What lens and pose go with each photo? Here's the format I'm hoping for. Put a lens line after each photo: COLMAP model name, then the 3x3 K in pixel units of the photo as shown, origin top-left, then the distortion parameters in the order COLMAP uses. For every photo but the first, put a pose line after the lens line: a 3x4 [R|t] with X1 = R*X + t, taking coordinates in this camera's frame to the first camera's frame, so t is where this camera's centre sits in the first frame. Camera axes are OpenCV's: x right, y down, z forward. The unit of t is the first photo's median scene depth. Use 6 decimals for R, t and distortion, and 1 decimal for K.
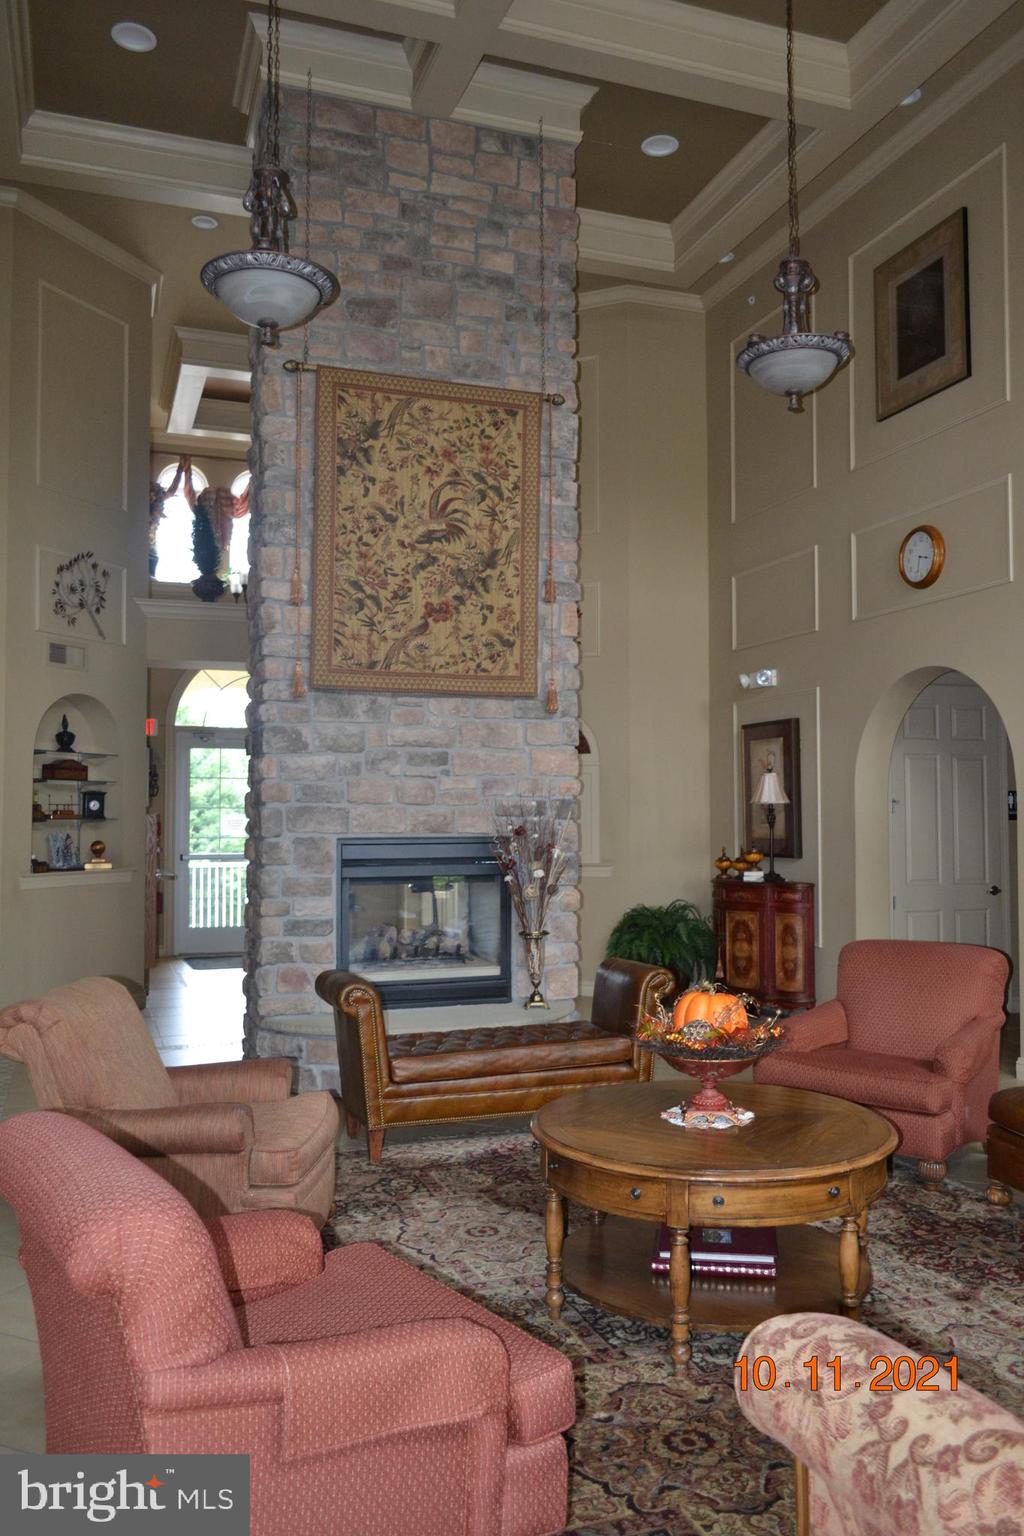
lens RADIAL K [[1214.1, 0, 519.7], [0, 1214.1, 770.5], [0, 0, 1]] dist [-0.007794, 0.000251]
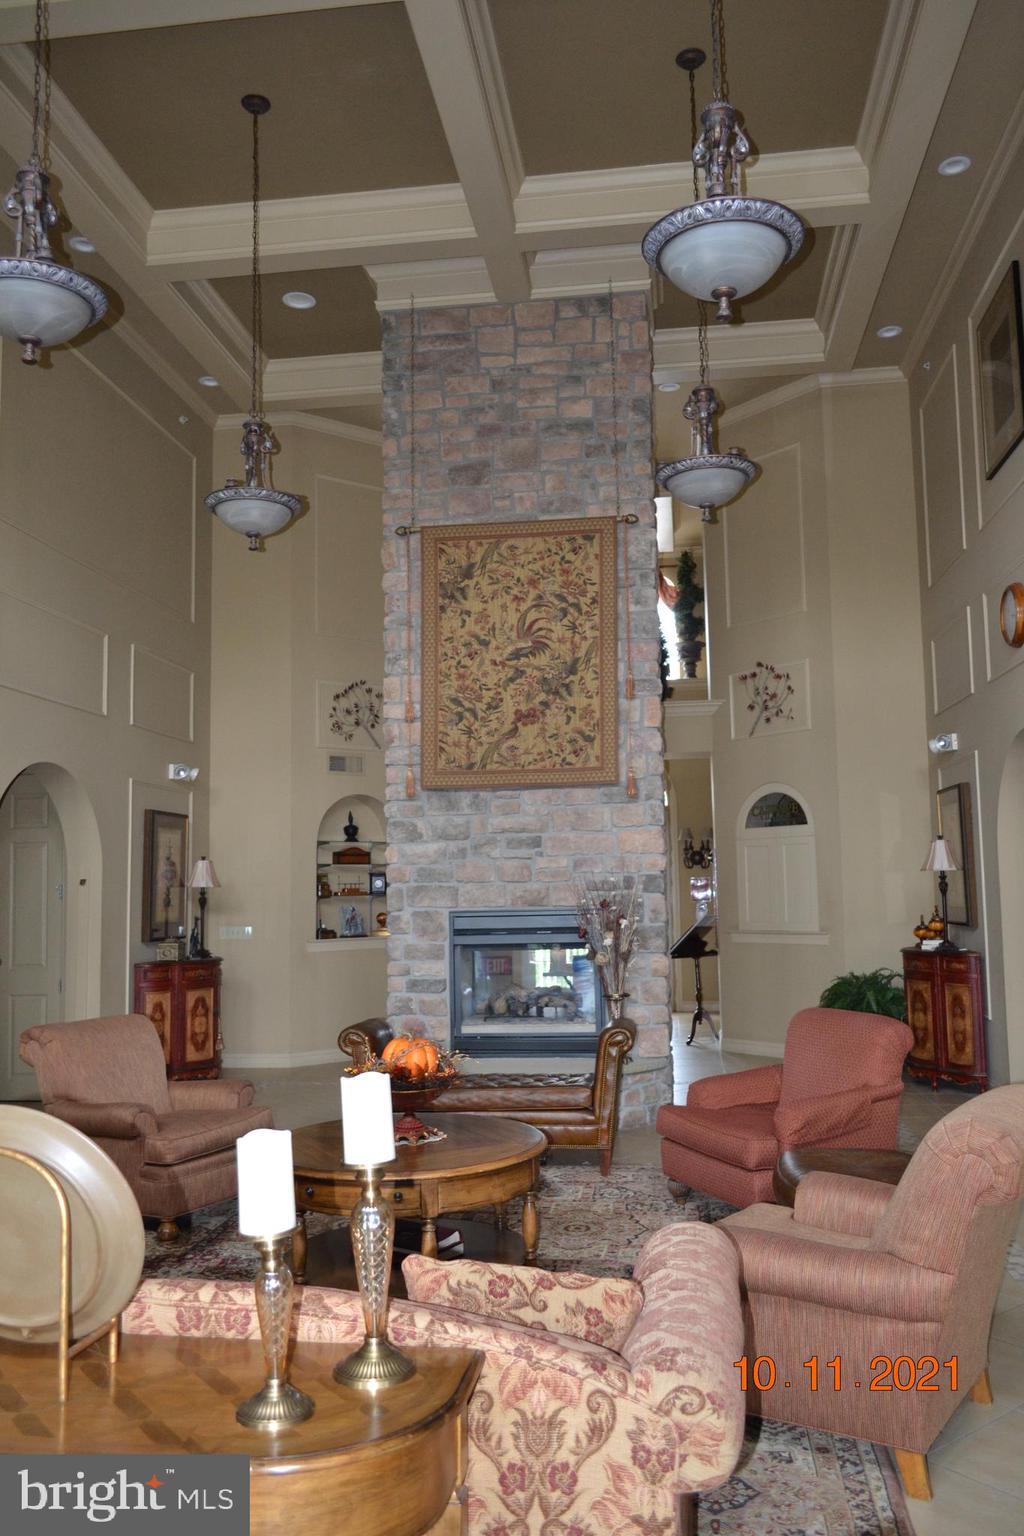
lens RADIAL K [[1214.1, 0, 516.1], [0, 1214.1, 774.0], [0, 0, 1]] dist [-0.007794, 0.000251]
pose [[0.889533, -0.057679, -0.453215, 0.444944], [0.035023, 0.997689, -0.058232, -0.007645], [0.455526, 0.035926, 0.889497, -0.044138]]
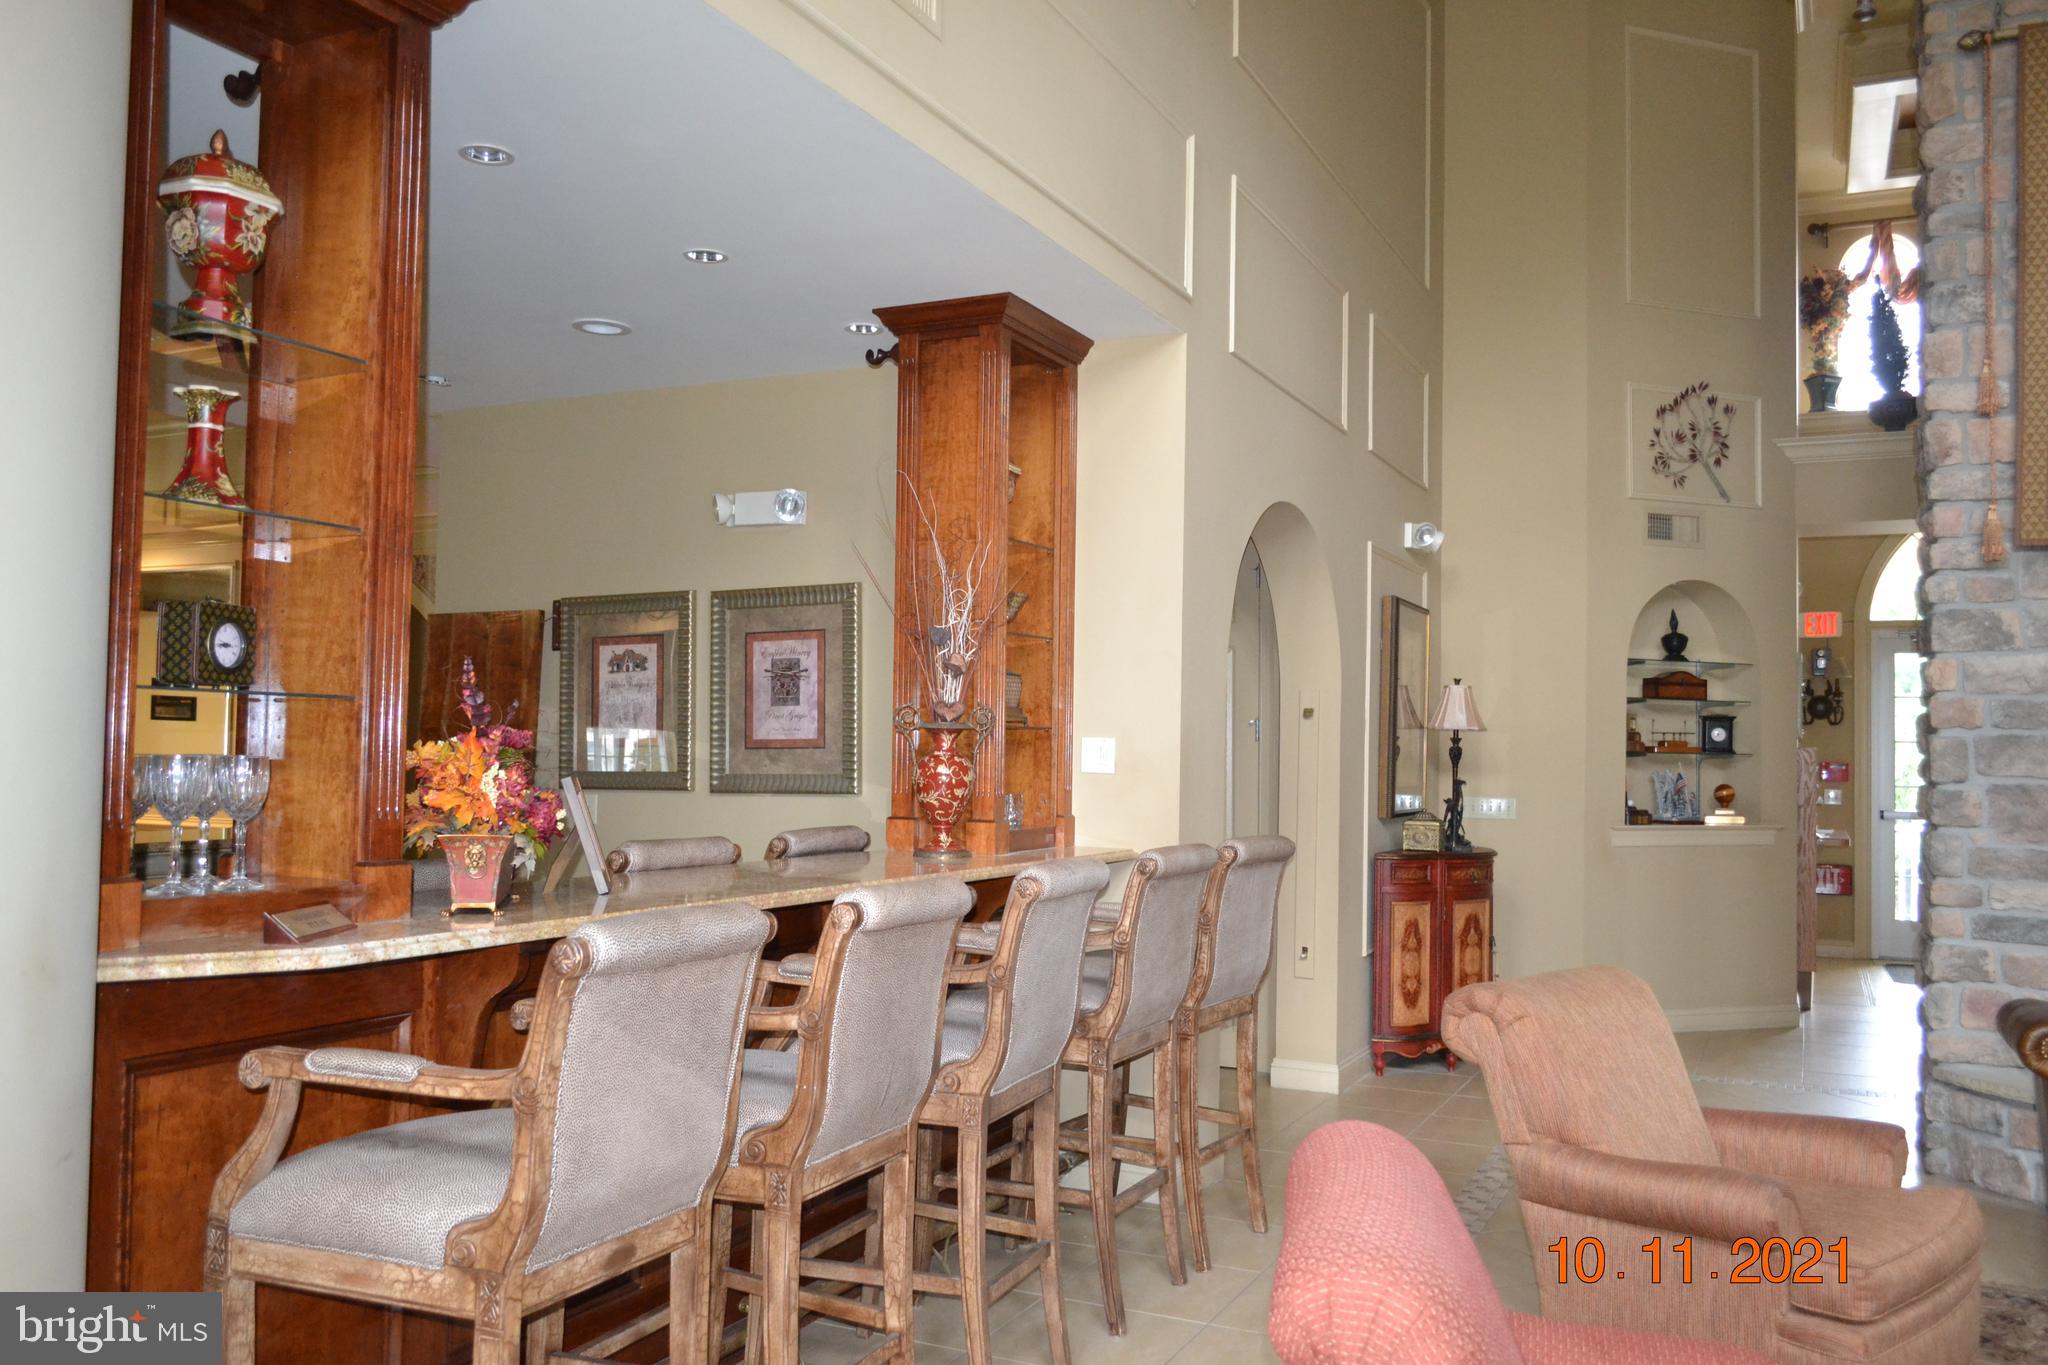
lens RADIAL K [[1618.7, 0, 1019.6], [0, 1618.7, 689.4], [0, 0, 1]] dist [-0.007794, 0.000251]
pose [[0.696734, -0.013478, -0.717203, 0.061725], [0.011226, 0.999906, -0.007885, 0.006466], [0.717242, -0.002557, 0.696820, 0.051263]]
